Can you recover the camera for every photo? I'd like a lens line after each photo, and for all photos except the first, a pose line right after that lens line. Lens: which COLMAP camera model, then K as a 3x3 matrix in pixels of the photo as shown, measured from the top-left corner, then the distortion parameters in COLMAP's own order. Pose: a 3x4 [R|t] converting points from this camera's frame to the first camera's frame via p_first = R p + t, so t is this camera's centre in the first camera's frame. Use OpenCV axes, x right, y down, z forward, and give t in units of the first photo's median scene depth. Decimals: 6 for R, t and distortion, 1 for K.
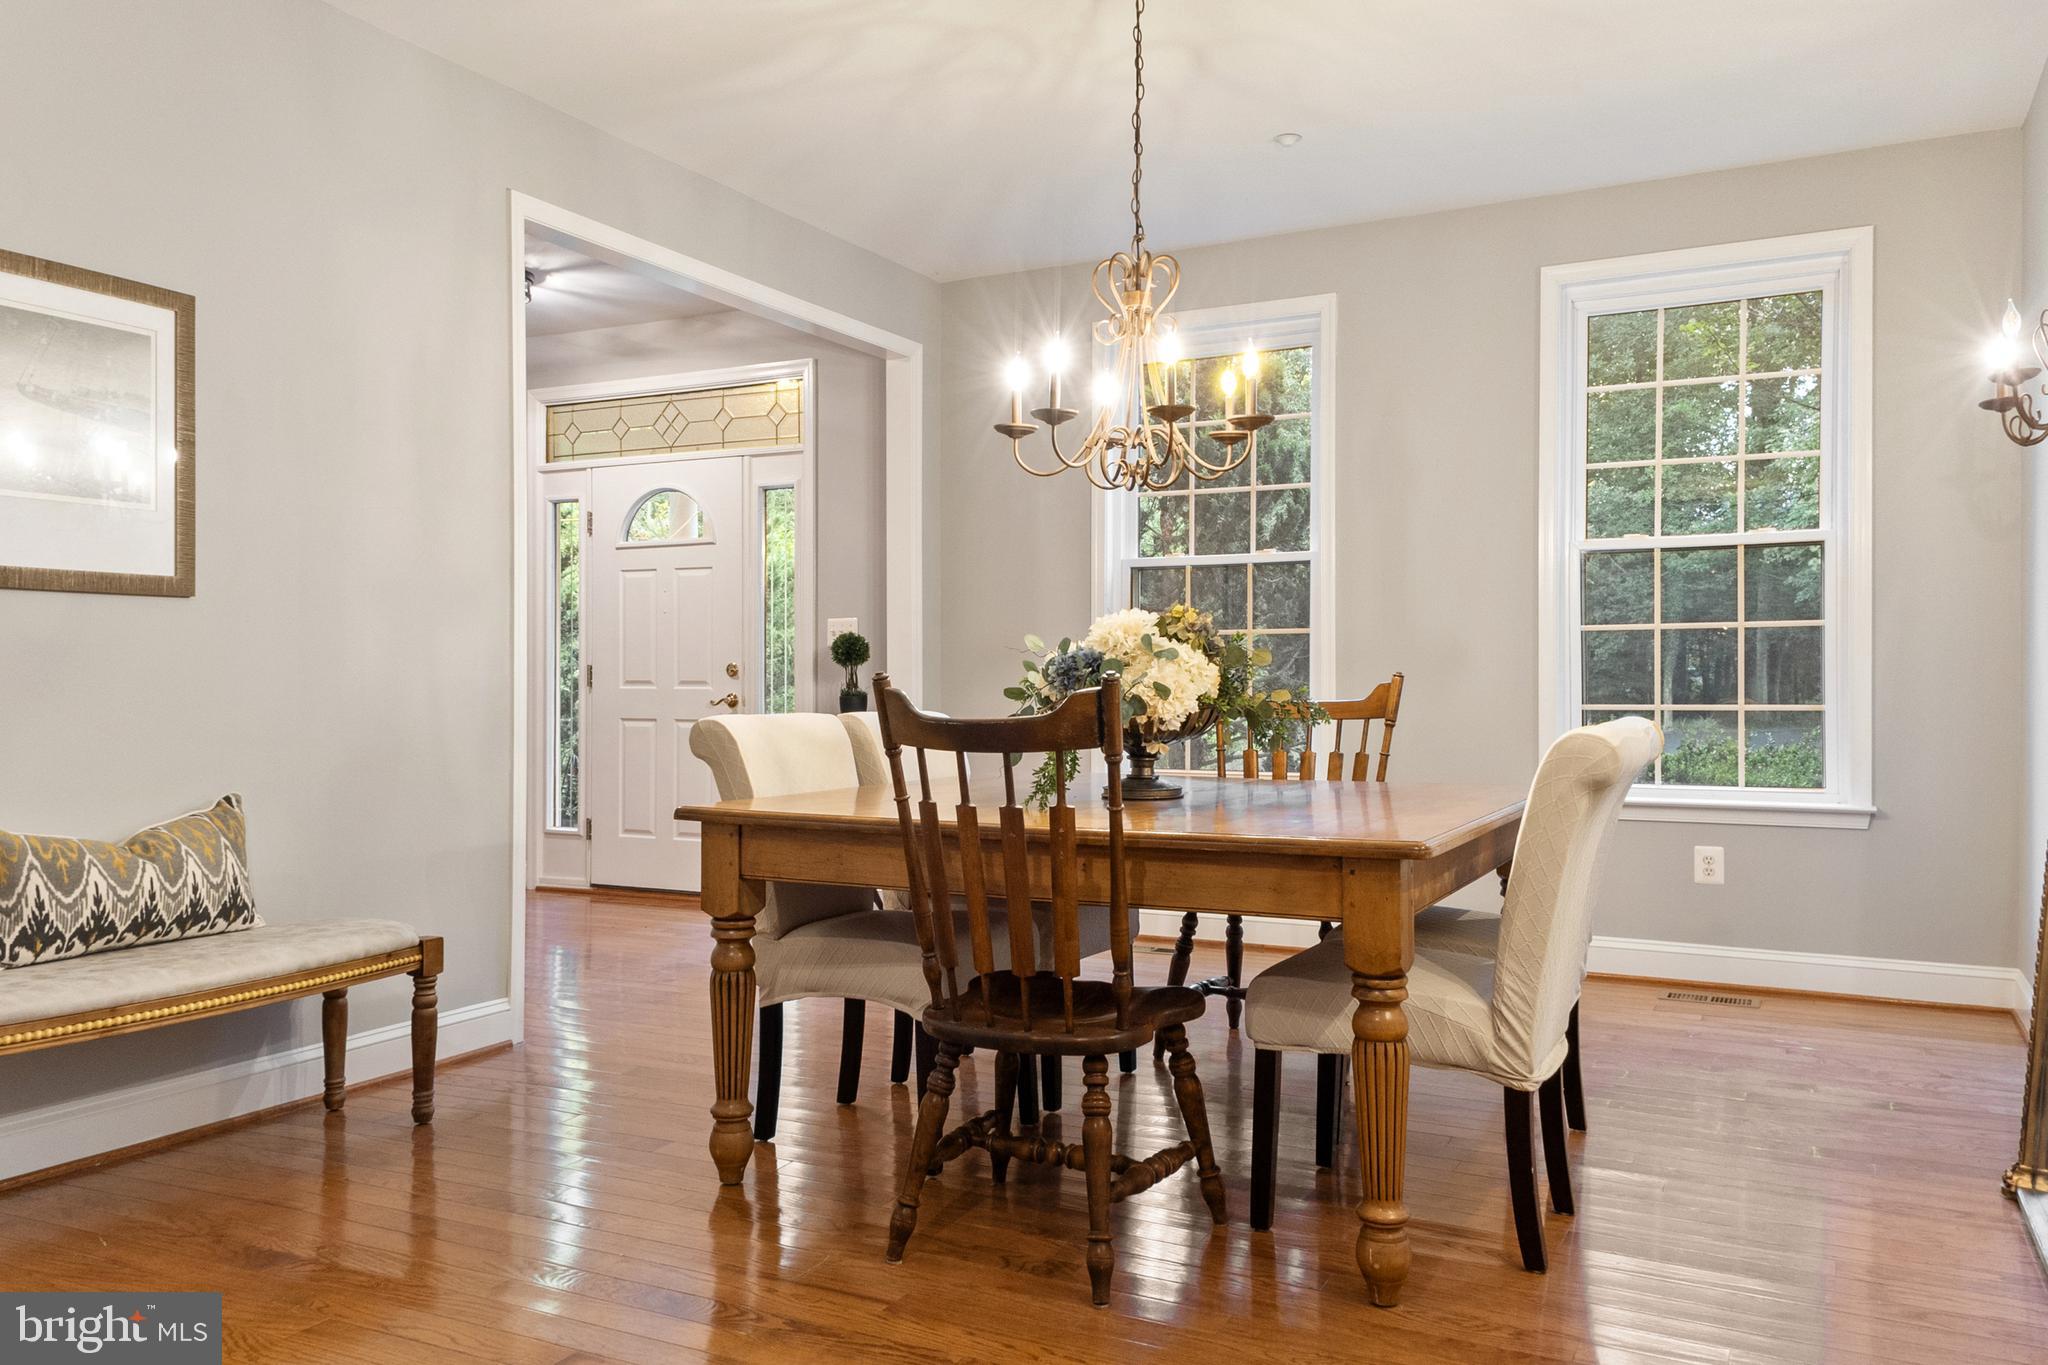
lens RADIAL K [[1545.3, 0, 1017.2], [0, 1545.3, 688.5], [0, 0, 1]] dist [0.066042, -0.054885]
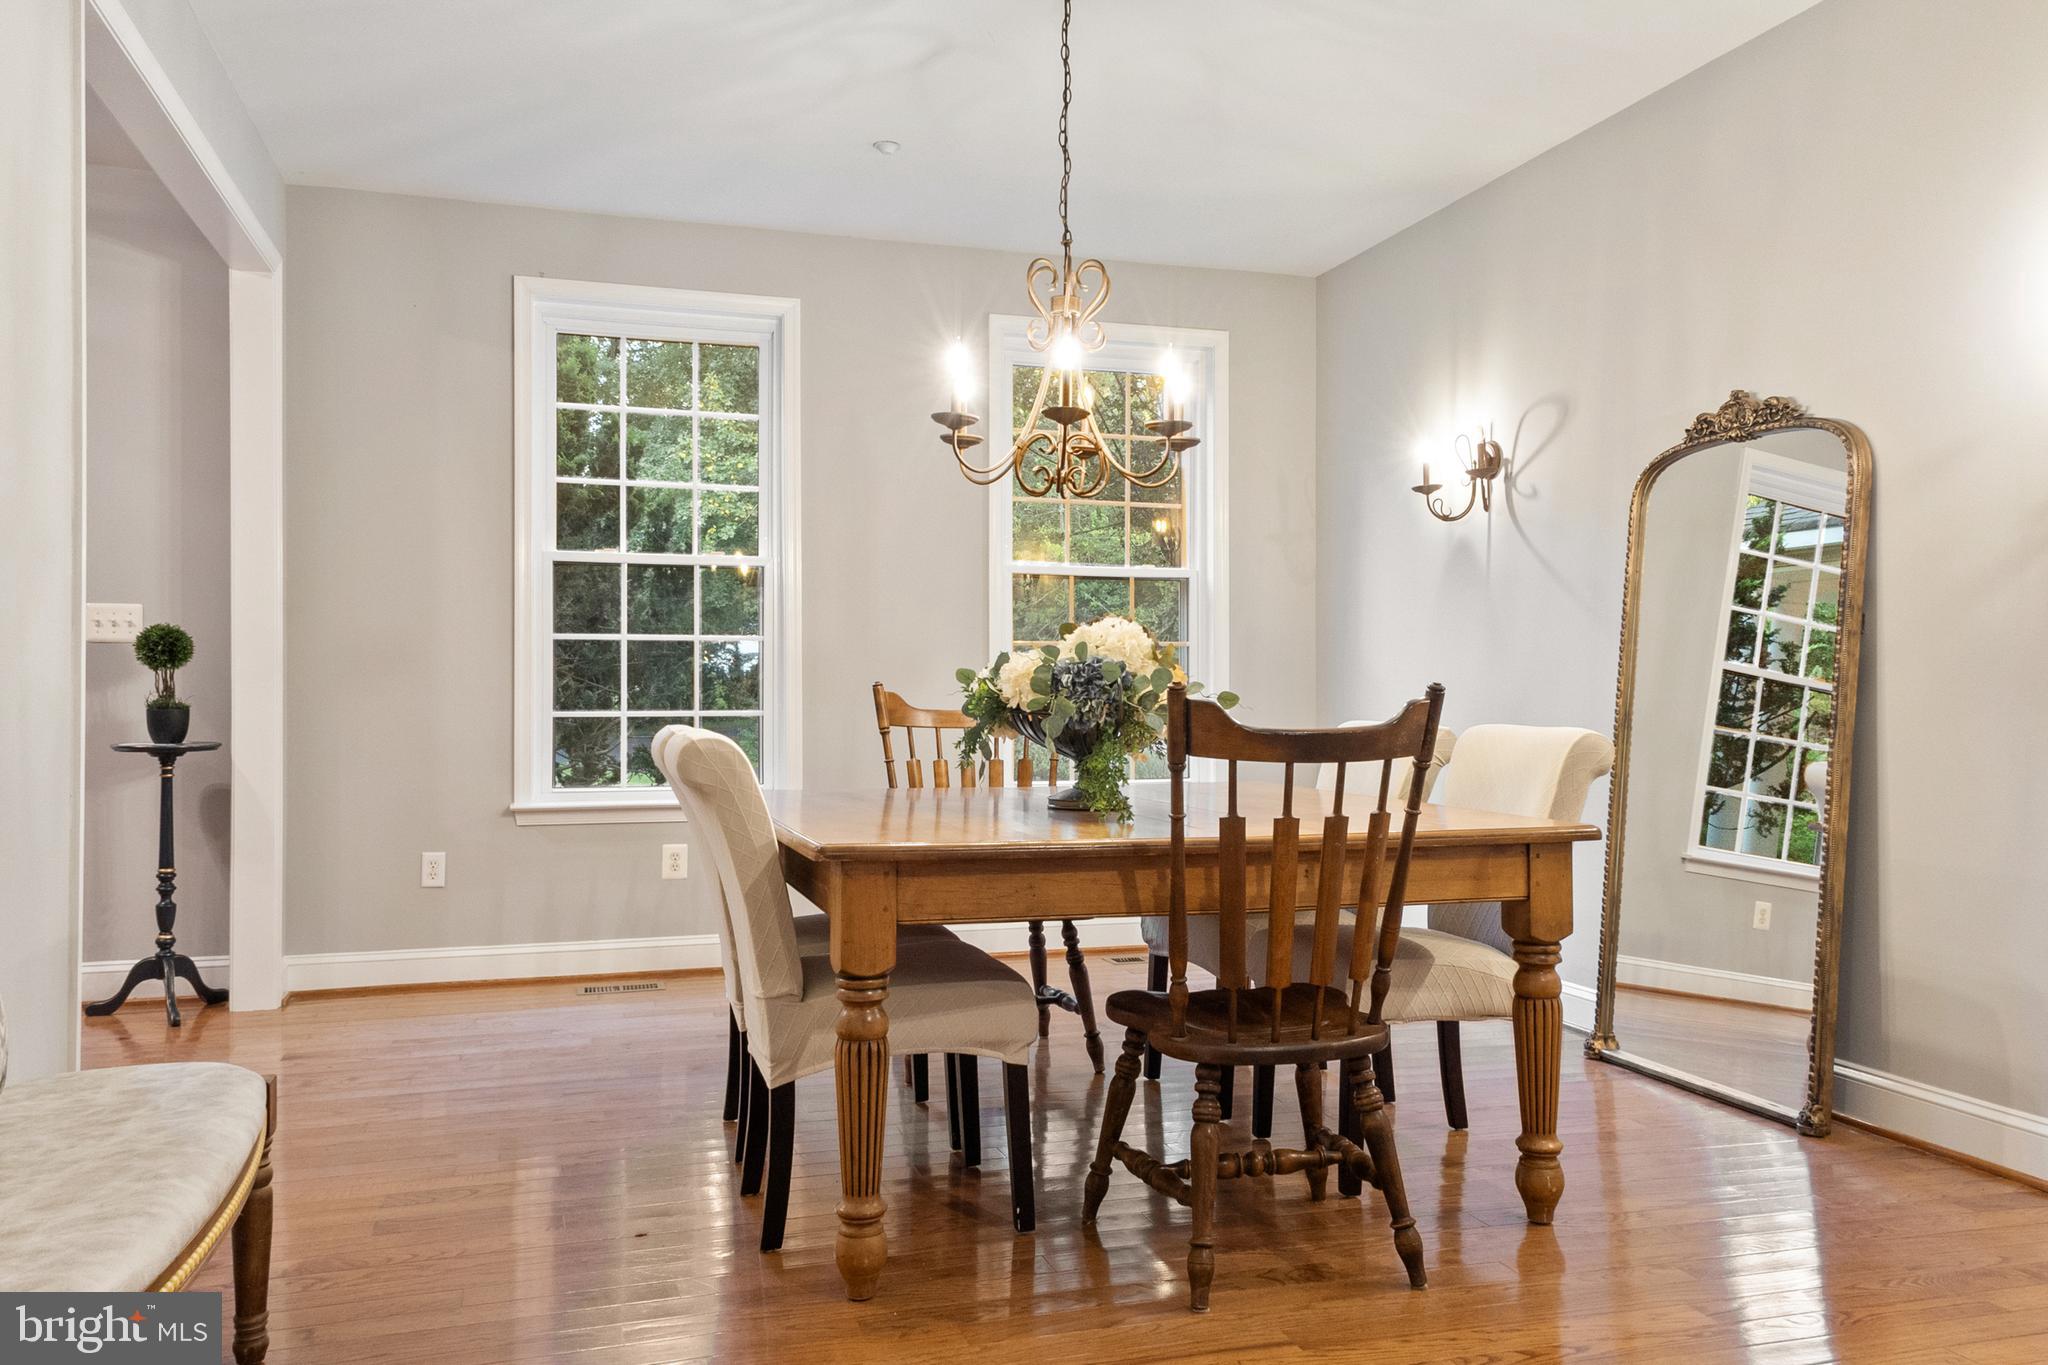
lens RADIAL K [[1545.3, 0, 1014.7], [0, 1545.3, 671.9], [0, 0, 1]] dist [0.066042, -0.054885]
pose [[0.721658, 0.011635, 0.692152, -0.553685], [-0.000897, 0.999874, -0.015872, -0.000413], [-0.692249, 0.010833, 0.721578, 0.275274]]
